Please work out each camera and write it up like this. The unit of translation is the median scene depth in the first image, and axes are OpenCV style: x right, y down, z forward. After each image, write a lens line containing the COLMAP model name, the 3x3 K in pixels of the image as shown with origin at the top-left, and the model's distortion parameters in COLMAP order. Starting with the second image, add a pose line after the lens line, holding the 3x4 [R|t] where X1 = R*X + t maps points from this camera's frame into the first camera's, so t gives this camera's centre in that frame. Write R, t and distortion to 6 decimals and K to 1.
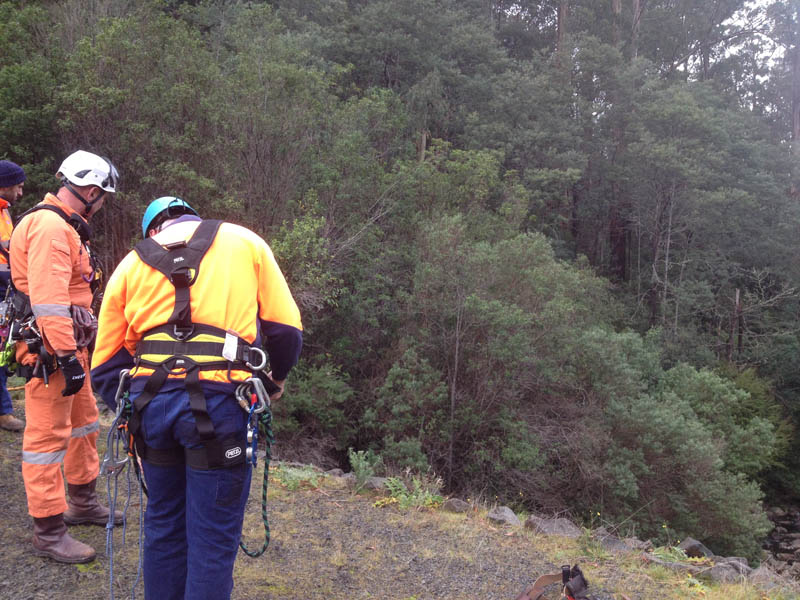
lens RADIAL K [[808.1, 0, 400.0], [0, 808.1, 300.0], [0, 0, 1]] dist [0.246382, -0.706444]
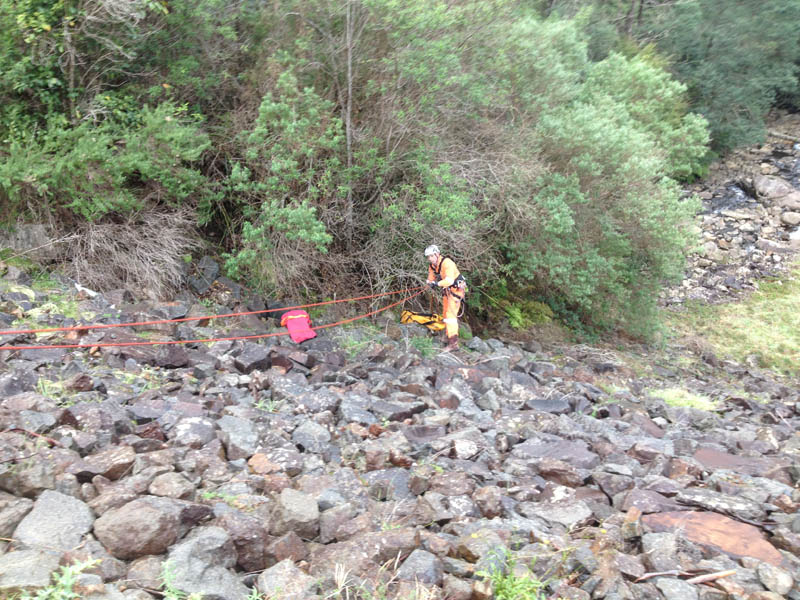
lens RADIAL K [[808.1, 0, 400.0], [0, 808.1, 300.0], [0, 0, 1]] dist [0.246382, -0.706444]
pose [[0.985882, -0.098336, 0.135522, -0.005459], [0.041083, 0.926699, 0.373551, -0.016618], [-0.162322, -0.362710, 0.917656, 0.256171]]
